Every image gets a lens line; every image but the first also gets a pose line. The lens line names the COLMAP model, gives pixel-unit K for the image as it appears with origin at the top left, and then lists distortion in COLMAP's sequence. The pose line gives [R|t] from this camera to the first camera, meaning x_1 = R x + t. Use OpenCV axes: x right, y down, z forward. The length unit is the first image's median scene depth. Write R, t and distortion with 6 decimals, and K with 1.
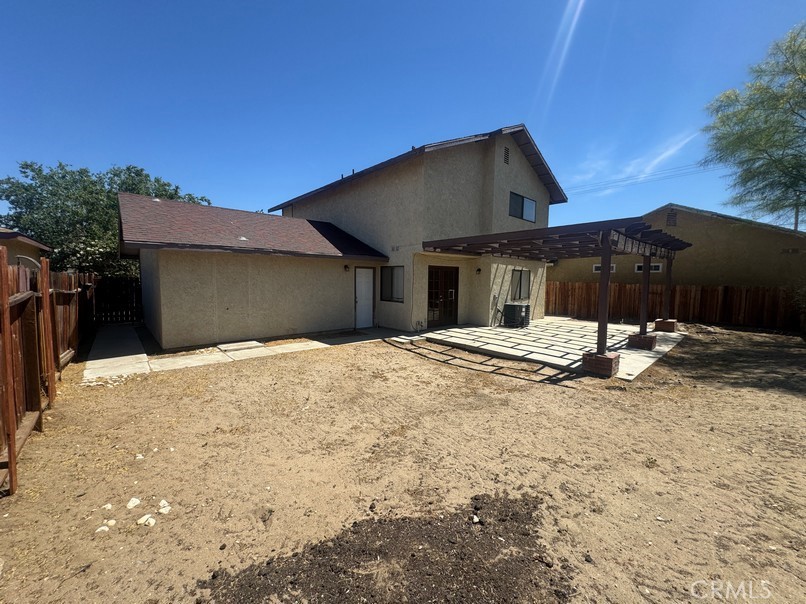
lens RADIAL K [[323.2, 0, 403.4], [0, 323.2, 300.5], [0, 0, 1]] dist [-0.003679, 0.000000]
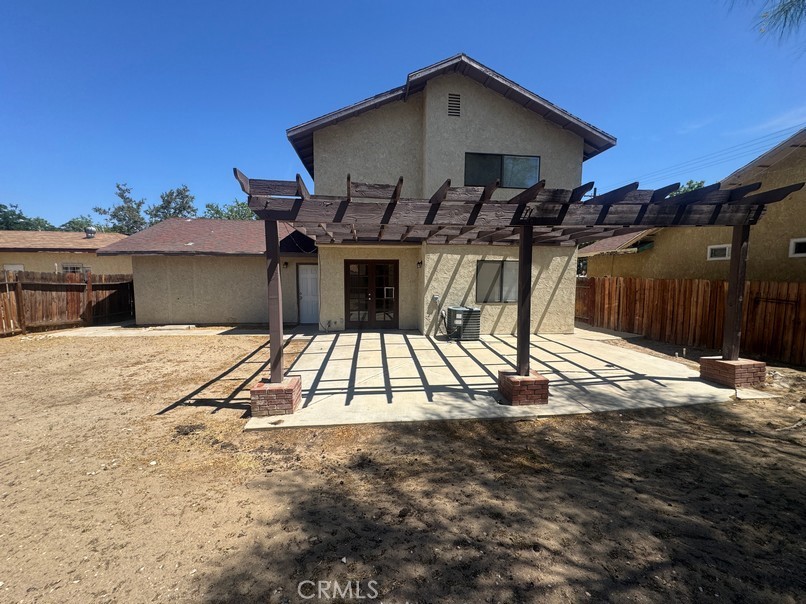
lens RADIAL K [[323.2, 0, 402.2], [0, 323.2, 301.5], [0, 0, 1]] dist [-0.003679, 0.000000]
pose [[0.804018, 0.039139, -0.593315, 0.683273], [-0.034973, 0.999217, 0.018522, -0.013271], [0.593575, 0.005858, 0.804757, 0.346777]]
